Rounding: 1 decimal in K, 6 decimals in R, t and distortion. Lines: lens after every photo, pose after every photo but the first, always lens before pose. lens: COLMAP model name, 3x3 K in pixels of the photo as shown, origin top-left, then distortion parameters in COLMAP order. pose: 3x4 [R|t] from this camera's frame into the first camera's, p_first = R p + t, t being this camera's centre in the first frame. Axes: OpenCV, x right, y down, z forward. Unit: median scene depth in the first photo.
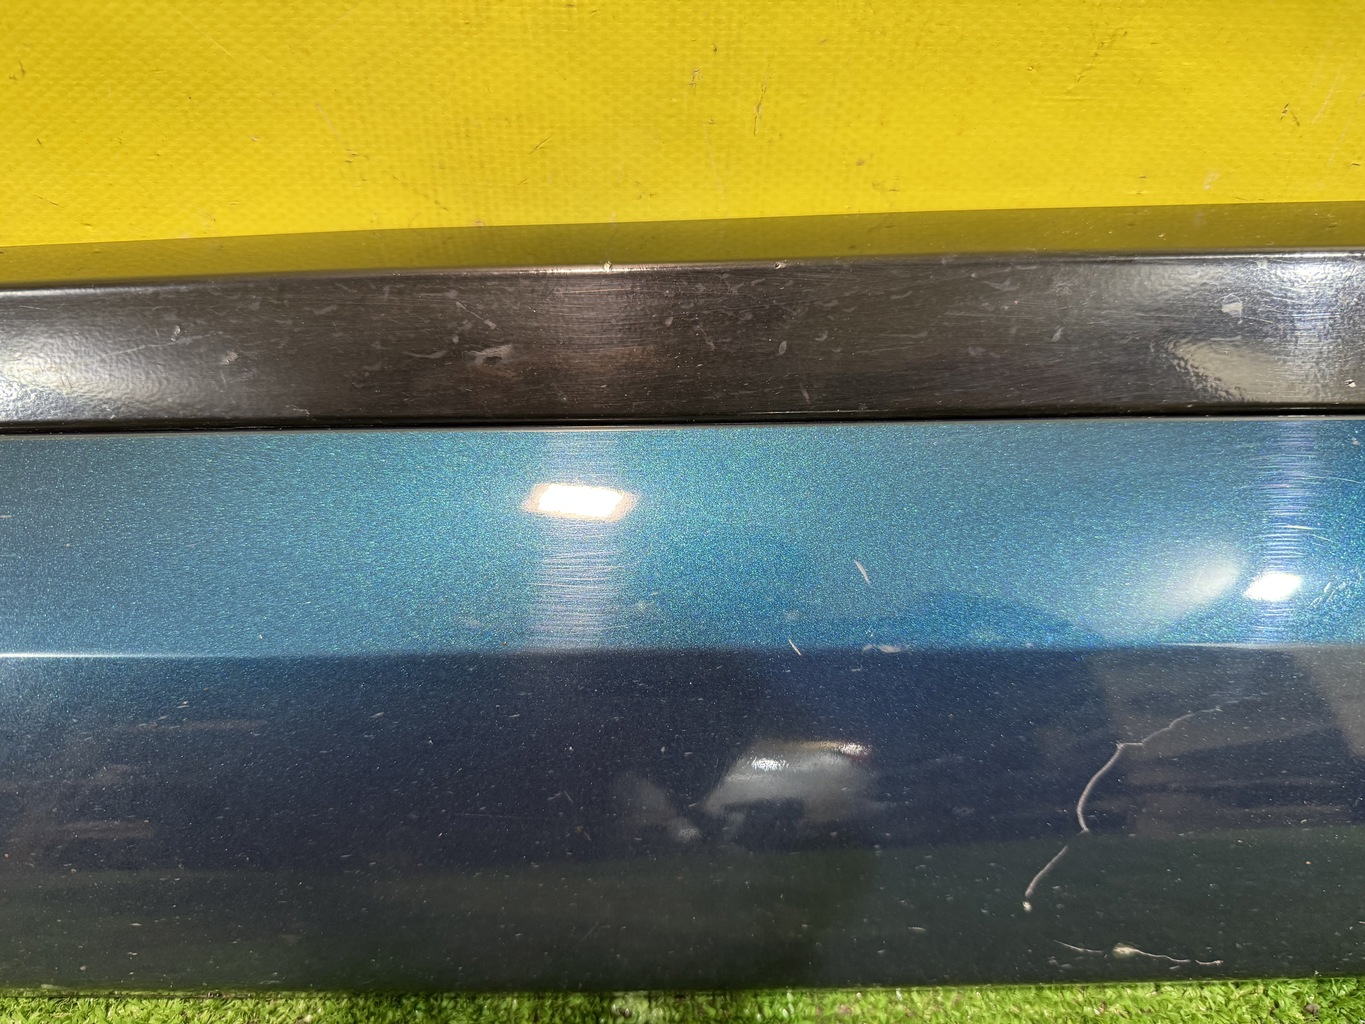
lens RADIAL K [[976.7, 0, 684.9], [0, 976.7, 514.1], [0, 0, 1]] dist [-0.009705, -0.002004]
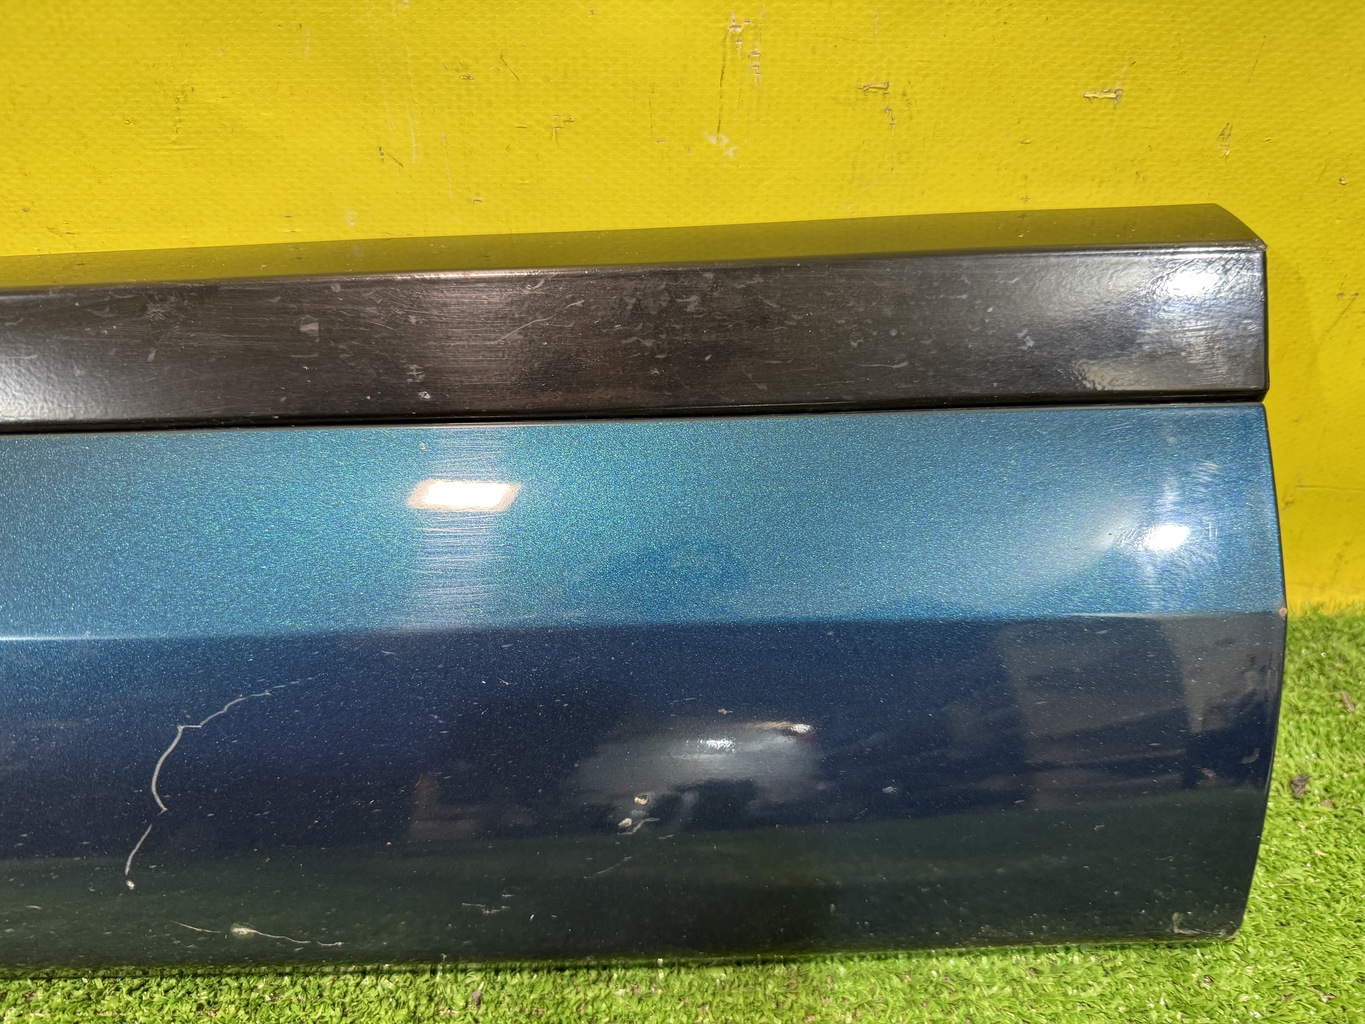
lens RADIAL K [[939.6, 0, 682.2], [0, 939.6, 450.6], [0, 0, 1]] dist [-0.026200, 0.004685]
pose [[0.999880, -0.014695, -0.004886, 0.135438], [0.014410, 0.998442, -0.053901, -0.001426], [0.005671, 0.053824, 0.998534, -0.006510]]
